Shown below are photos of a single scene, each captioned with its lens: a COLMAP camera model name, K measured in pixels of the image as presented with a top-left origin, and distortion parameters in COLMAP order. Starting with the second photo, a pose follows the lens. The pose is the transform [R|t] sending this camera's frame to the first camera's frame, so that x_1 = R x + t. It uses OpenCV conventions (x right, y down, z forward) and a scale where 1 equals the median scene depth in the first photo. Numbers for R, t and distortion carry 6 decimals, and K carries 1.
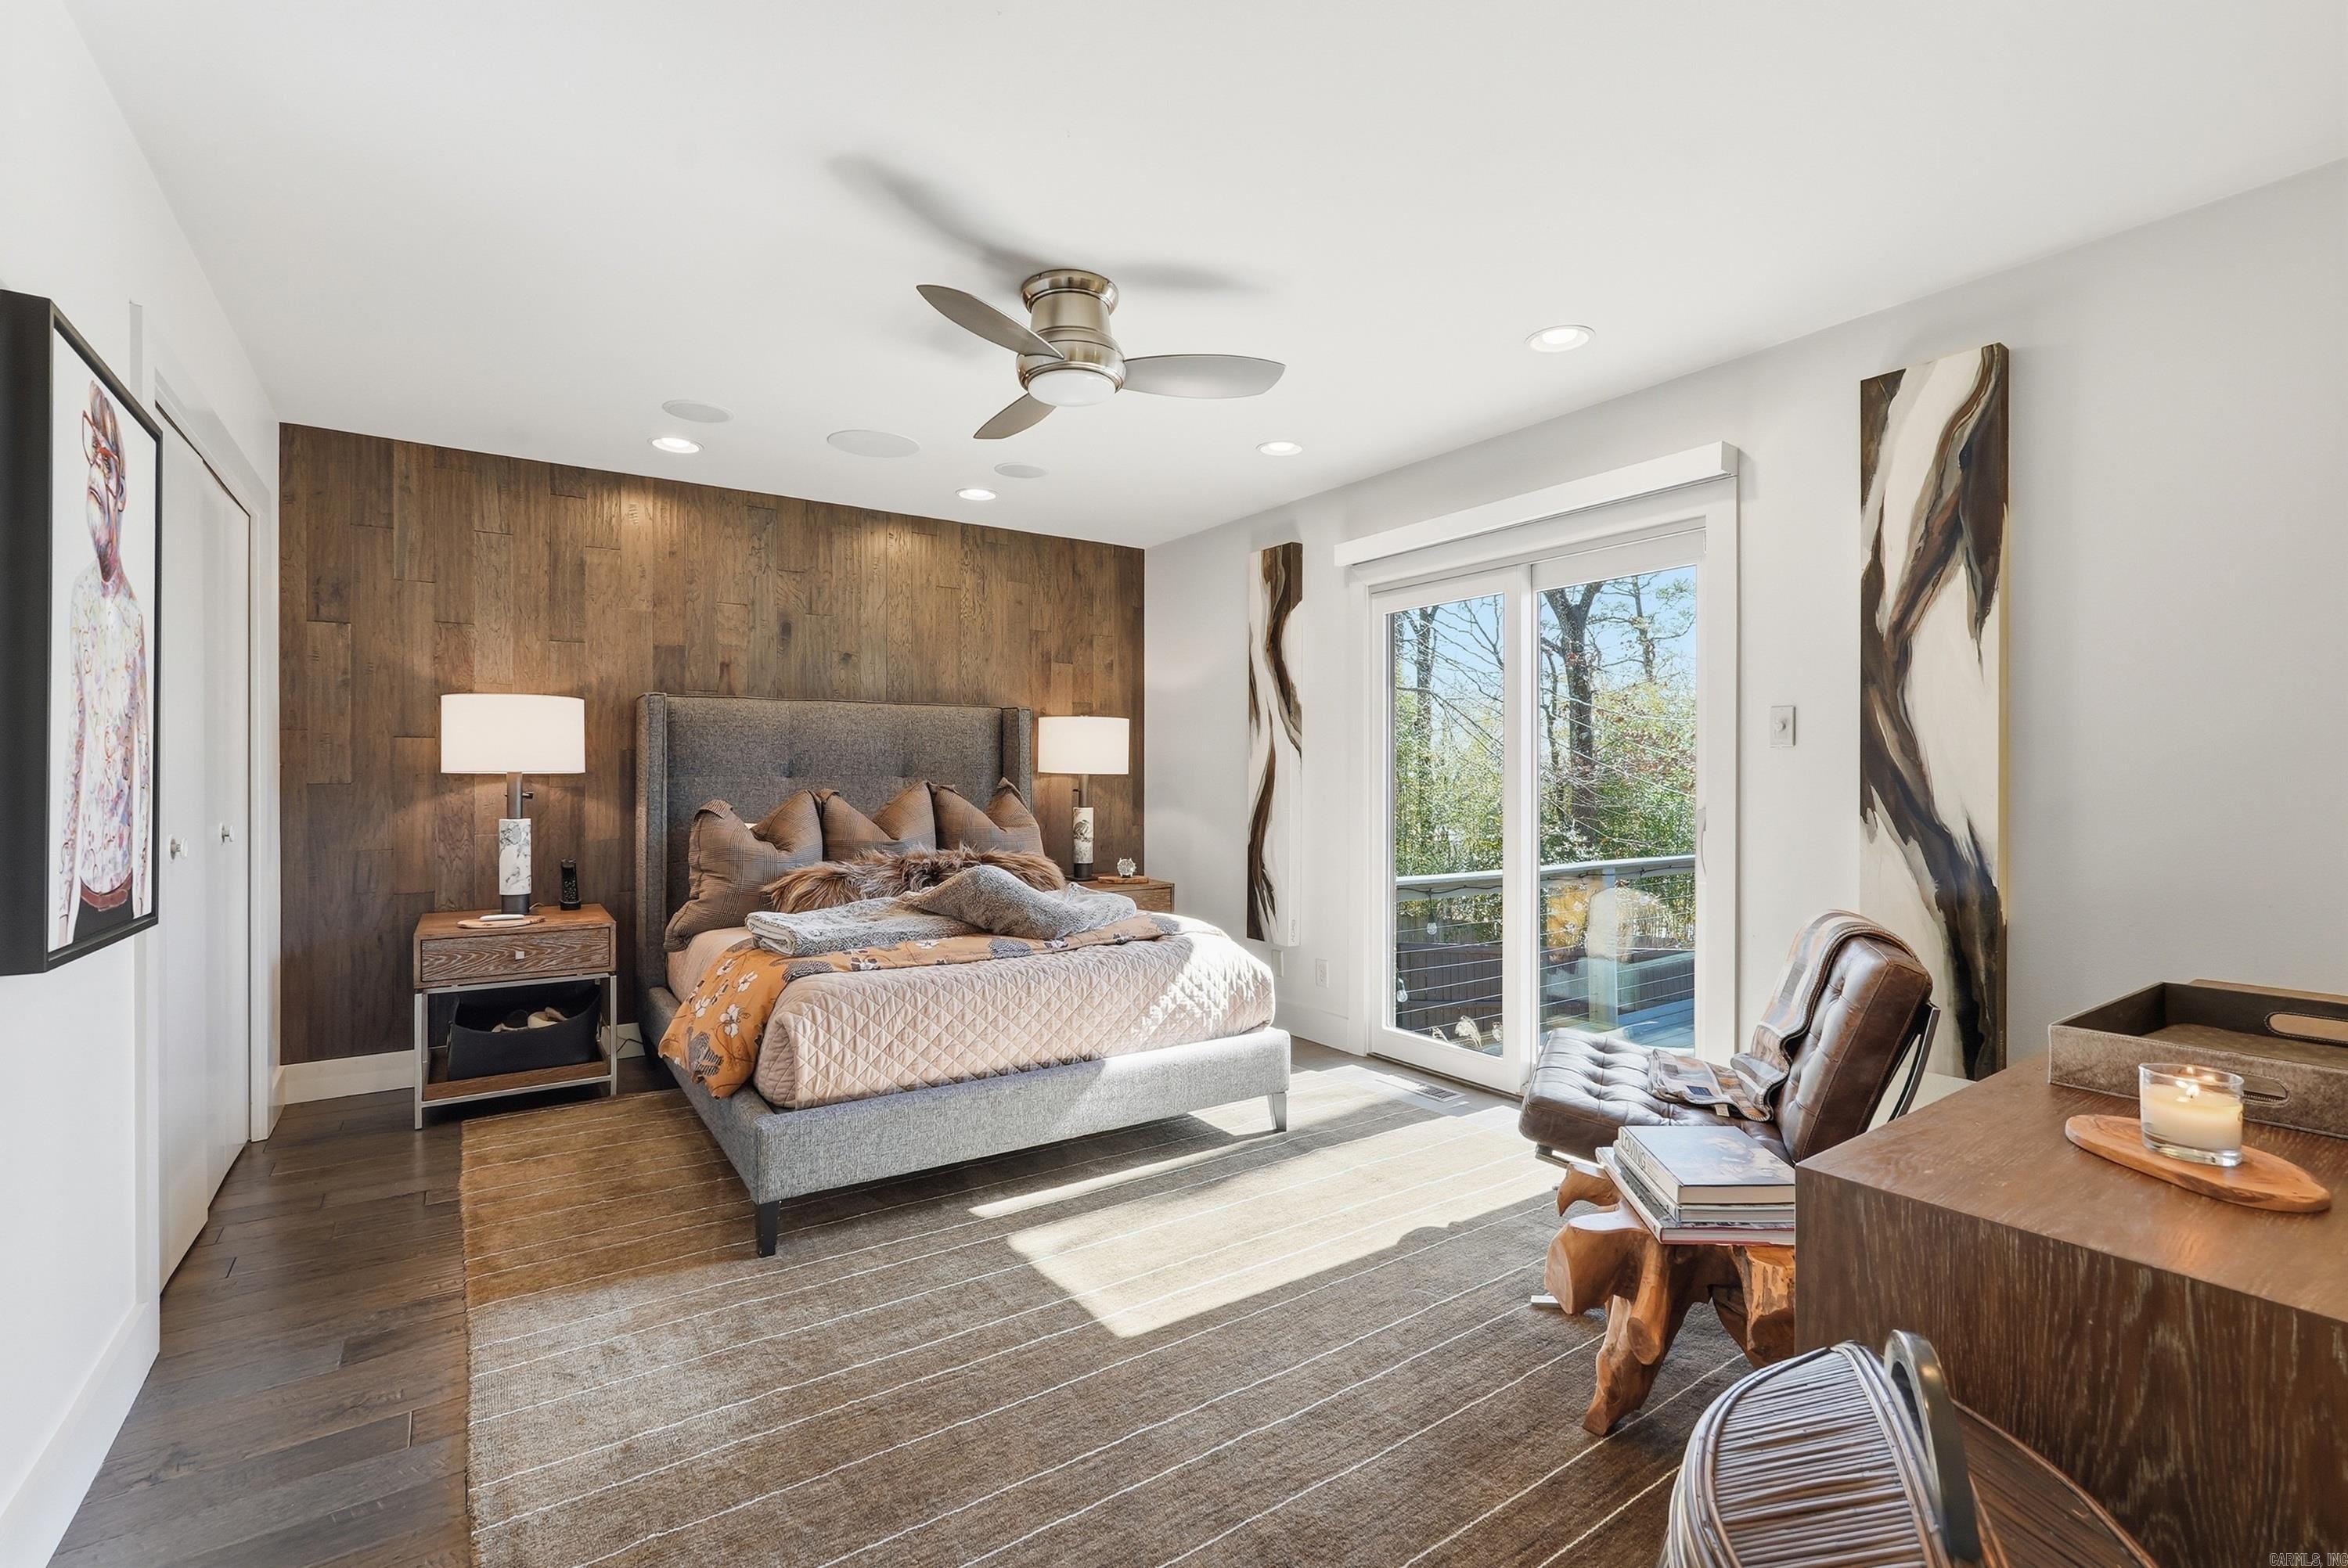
lens RADIAL K [[1045.3, 0, 1177.7], [0, 1045.3, 777.2], [0, 0, 1]] dist [-0.015648, 0.007424]
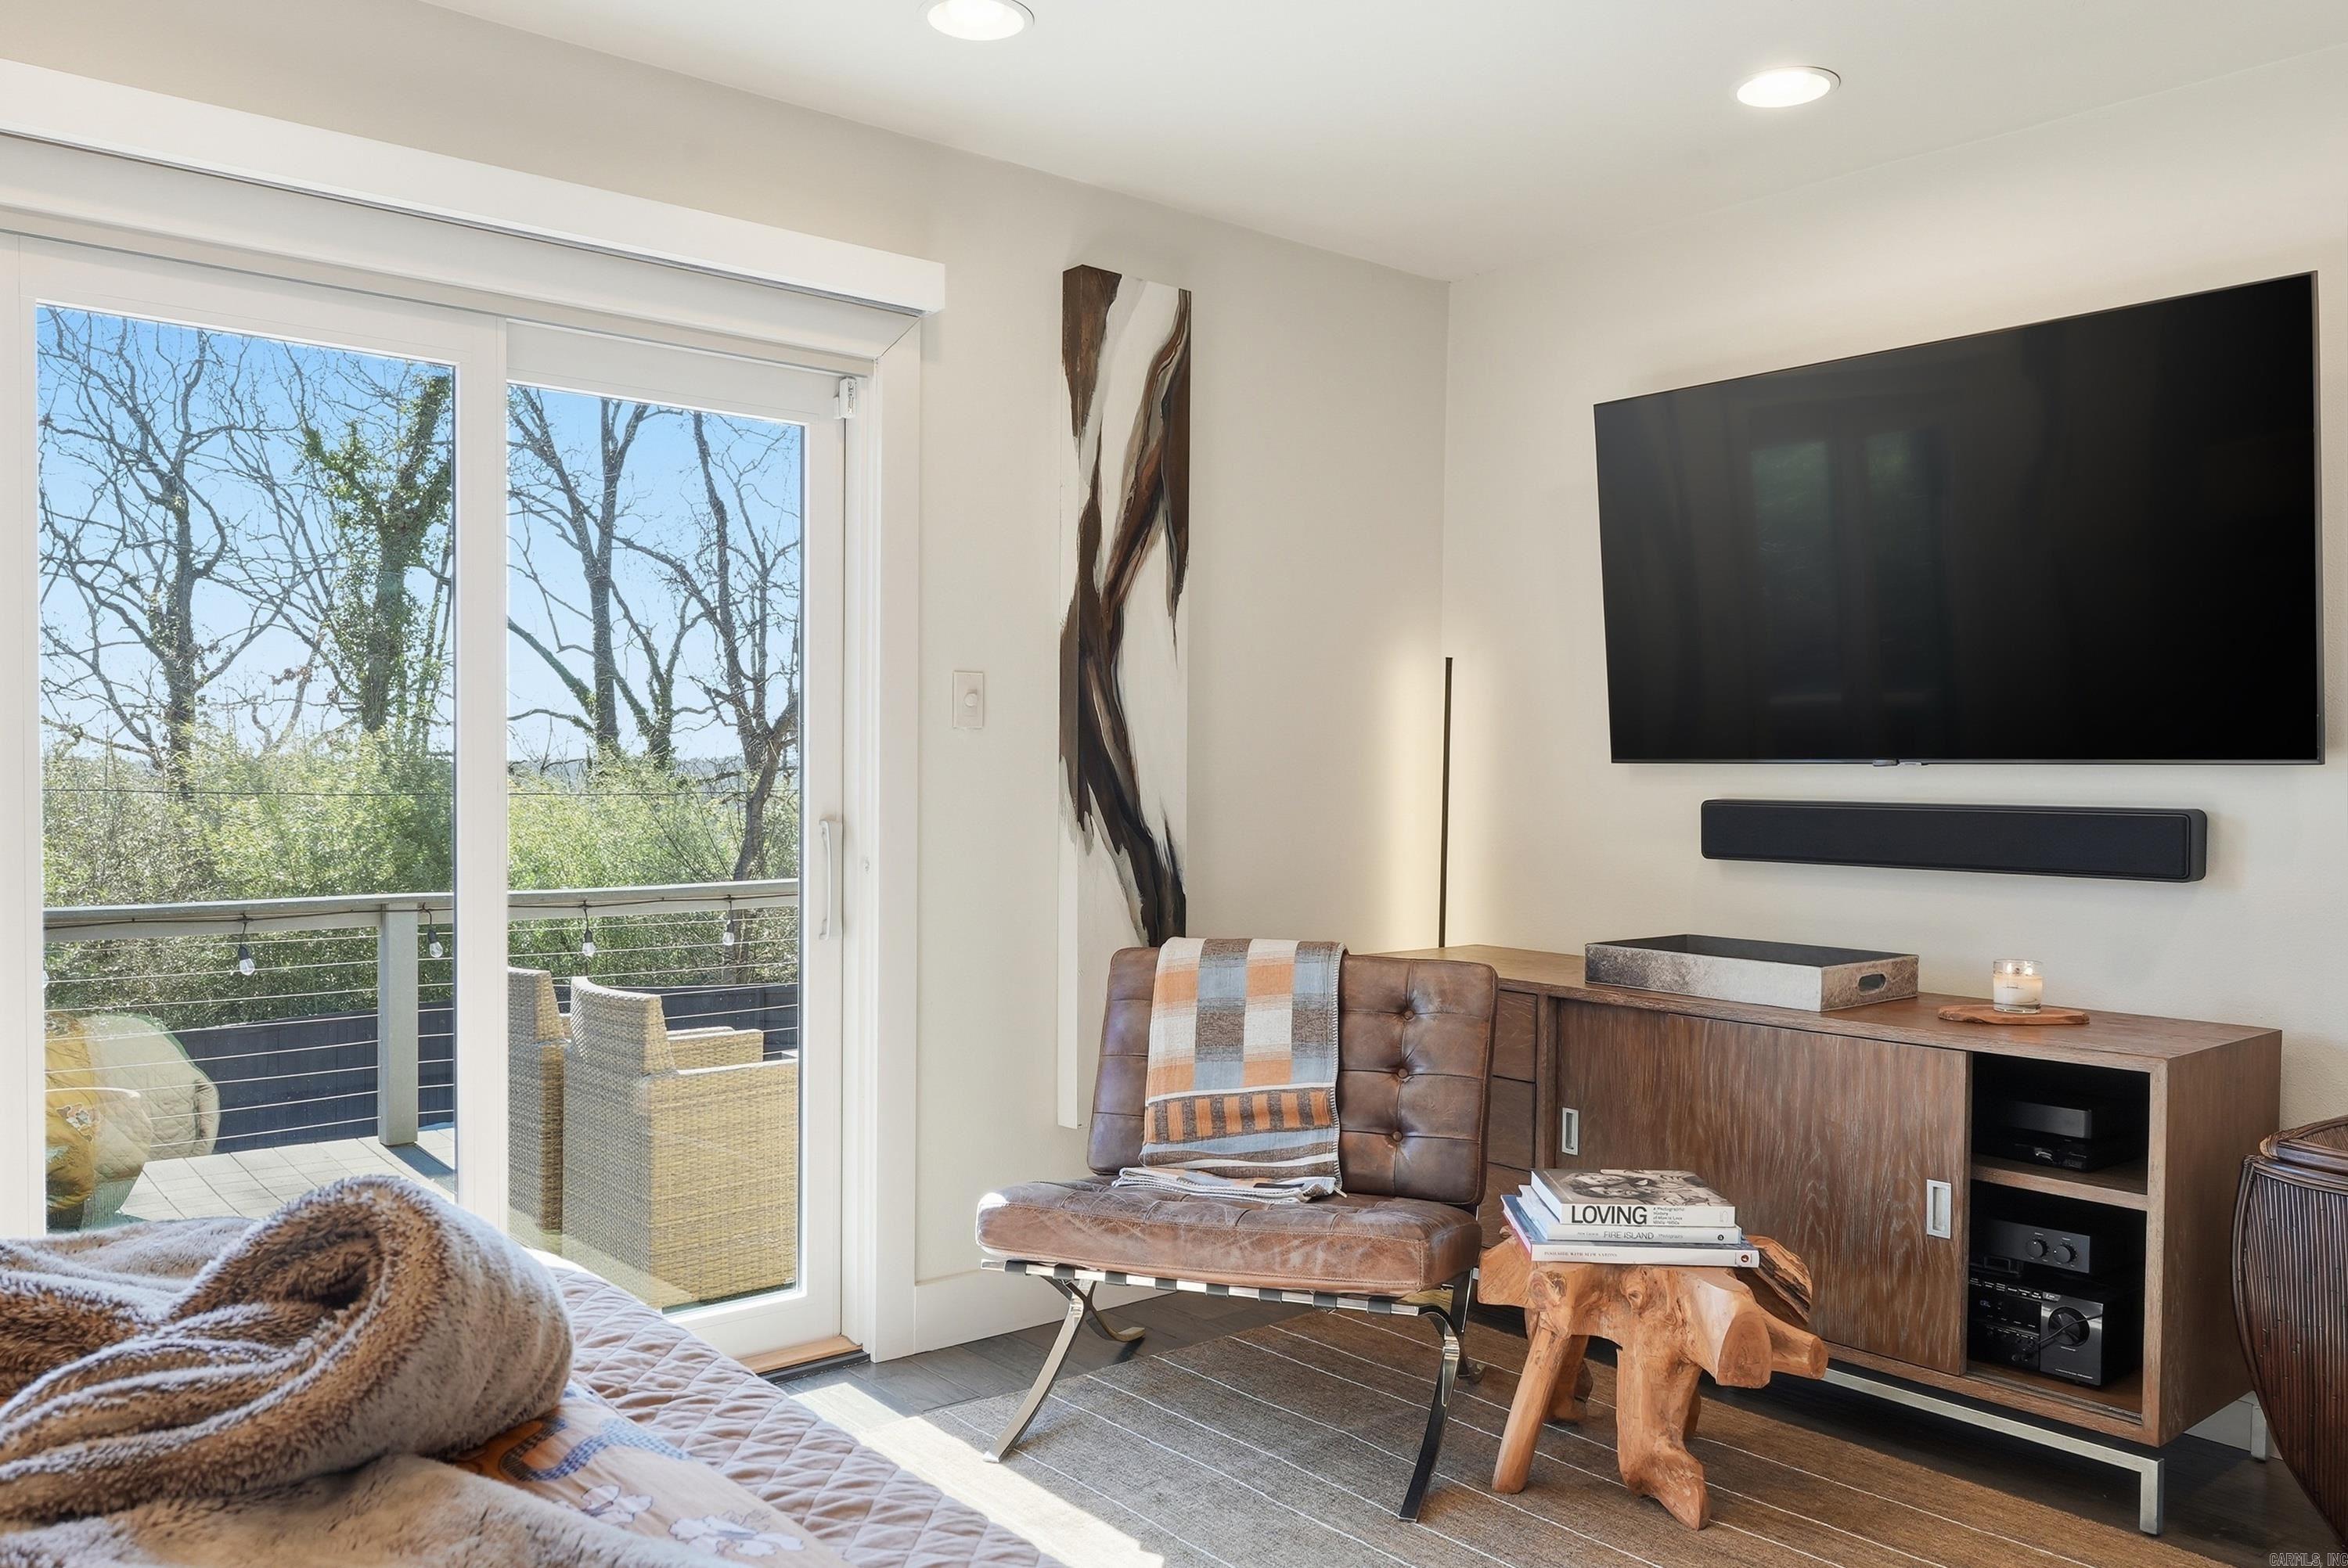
lens RADIAL K [[1763.1, 0, 1172.6], [0, 1763.1, 819.2], [0, 0, 1]] dist [-0.002614, 0.005587]
pose [[-0.087953, -0.030583, 0.995655, -0.701466], [-0.007862, 0.999519, 0.030007, -0.005693], [-0.996094, -0.005189, -0.088152, 1.080644]]
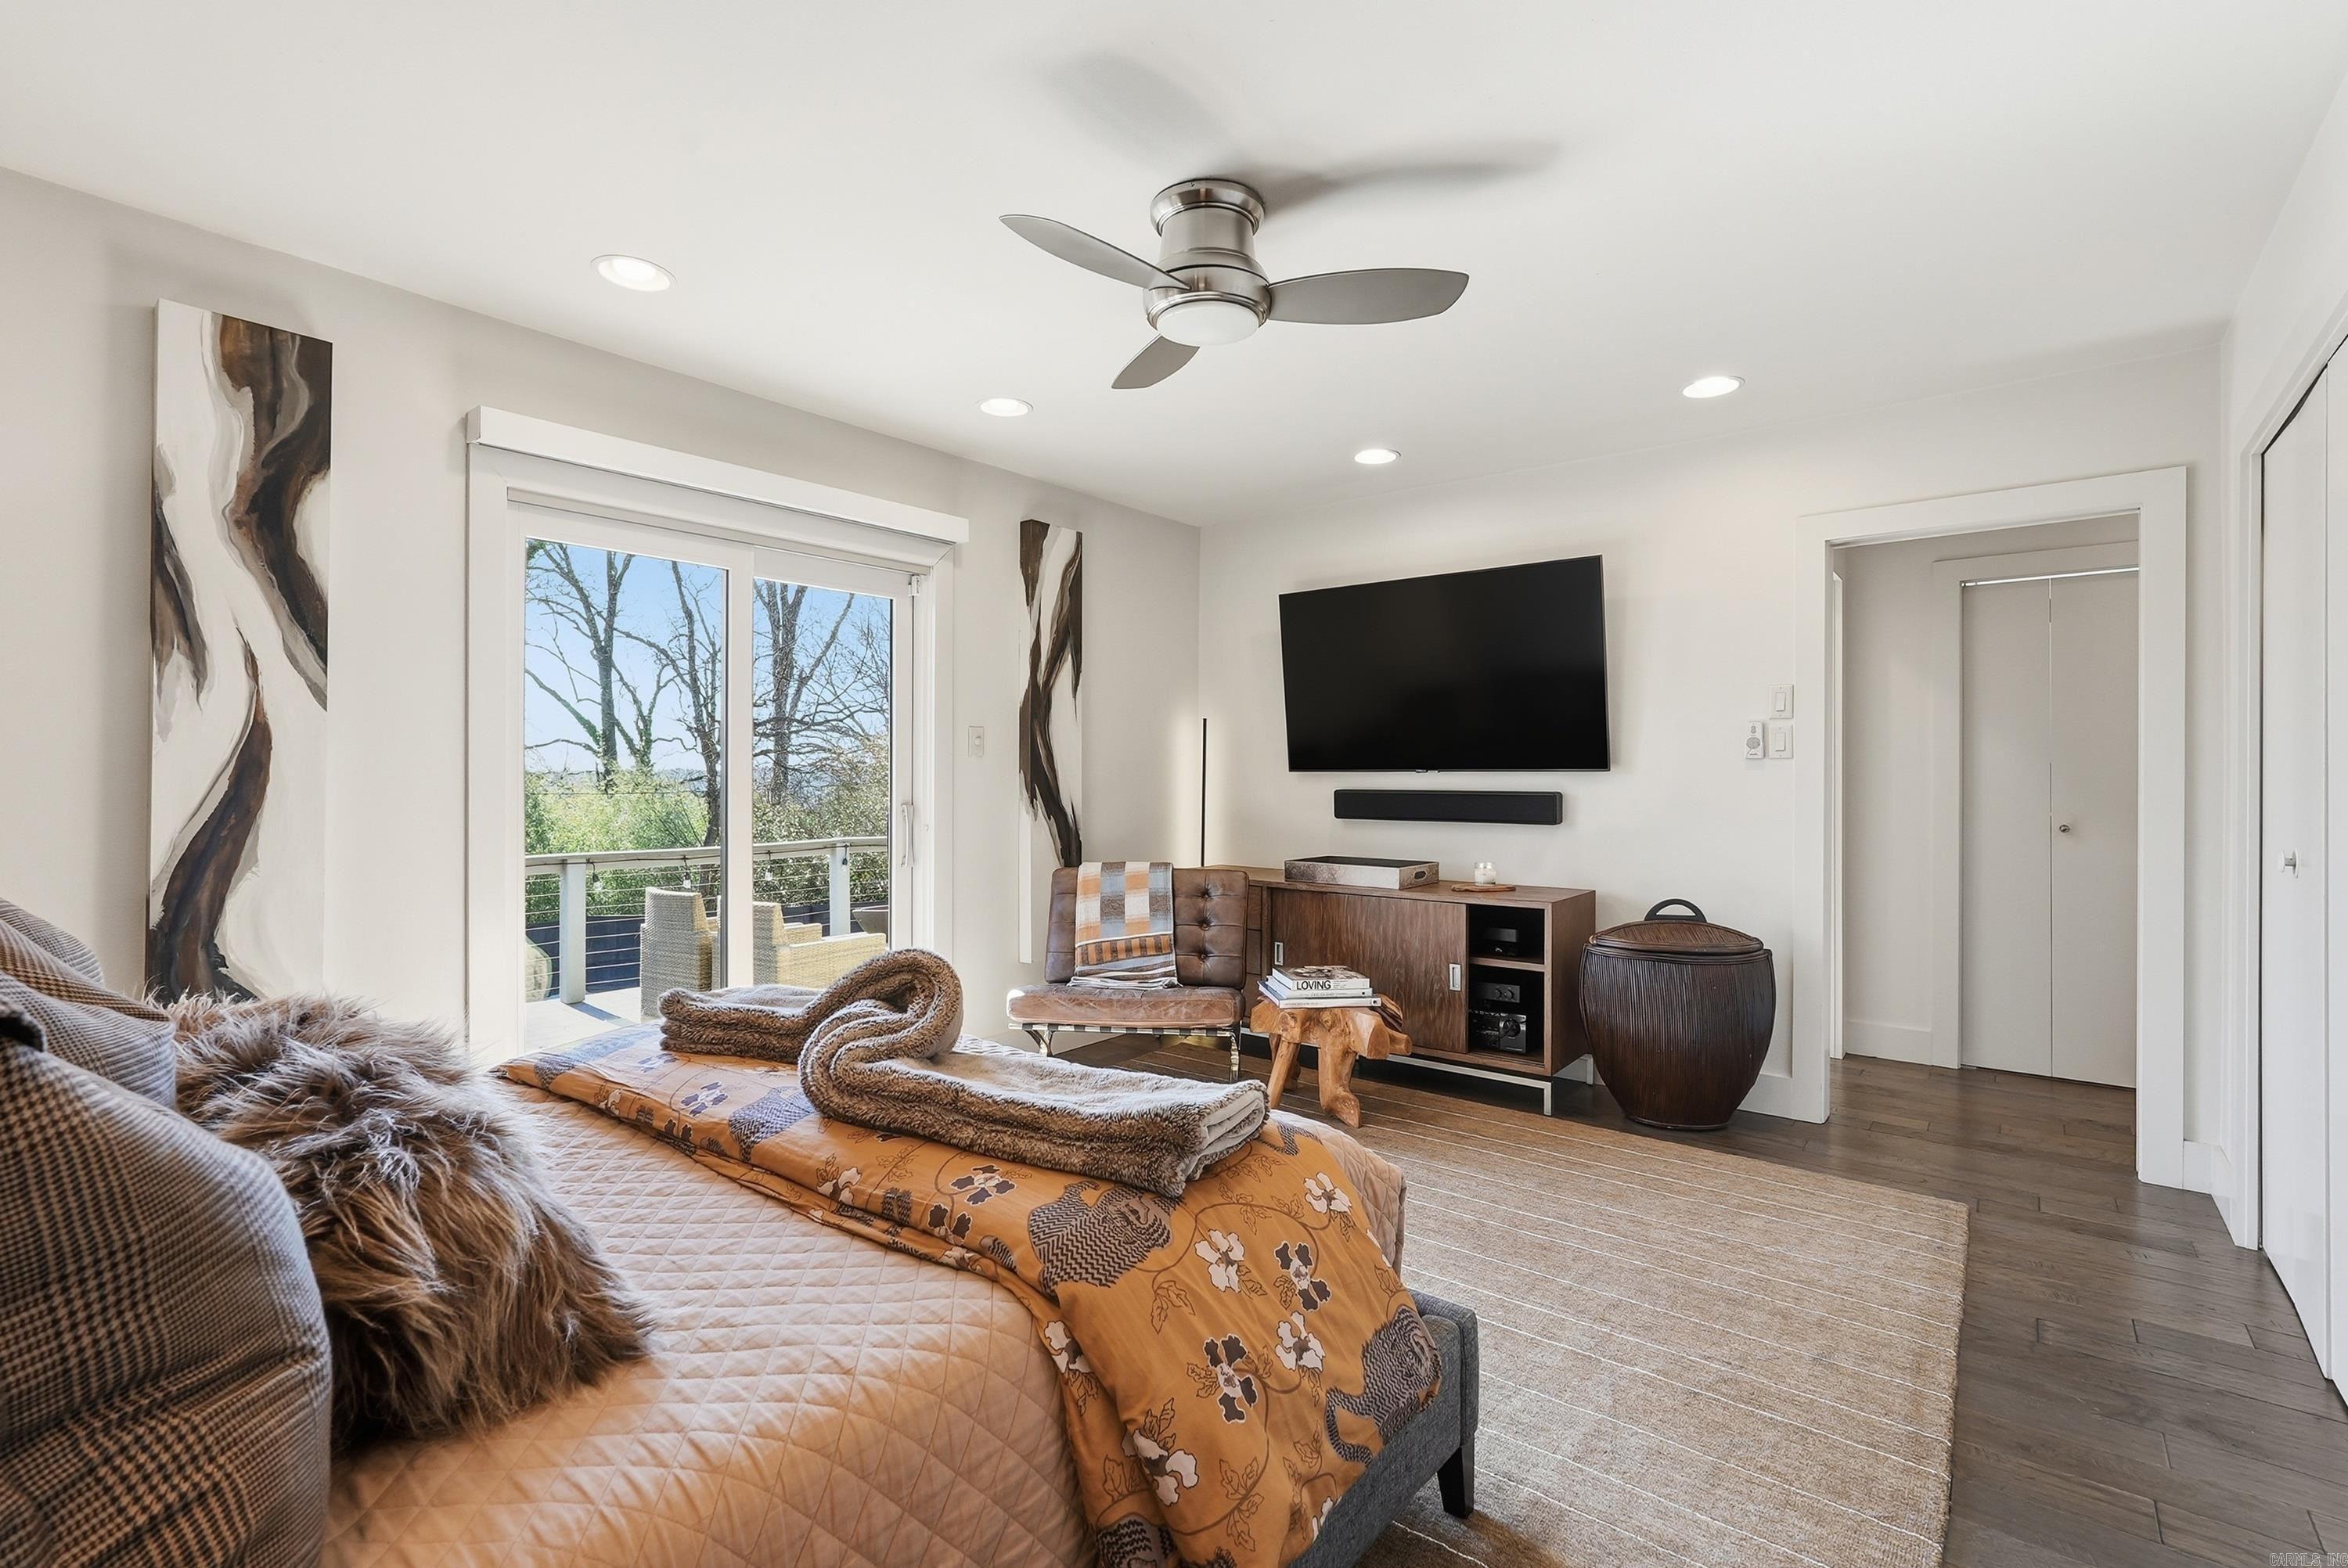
lens RADIAL K [[1045.3, 0, 1177.7], [0, 1045.3, 777.2], [0, 0, 1]] dist [-0.015648, 0.007424]
pose [[-0.280221, -0.003730, 0.959928, -0.904918], [-0.001376, 0.999993, 0.003484, -0.008256], [-0.959935, -0.000345, -0.280224, 1.262611]]
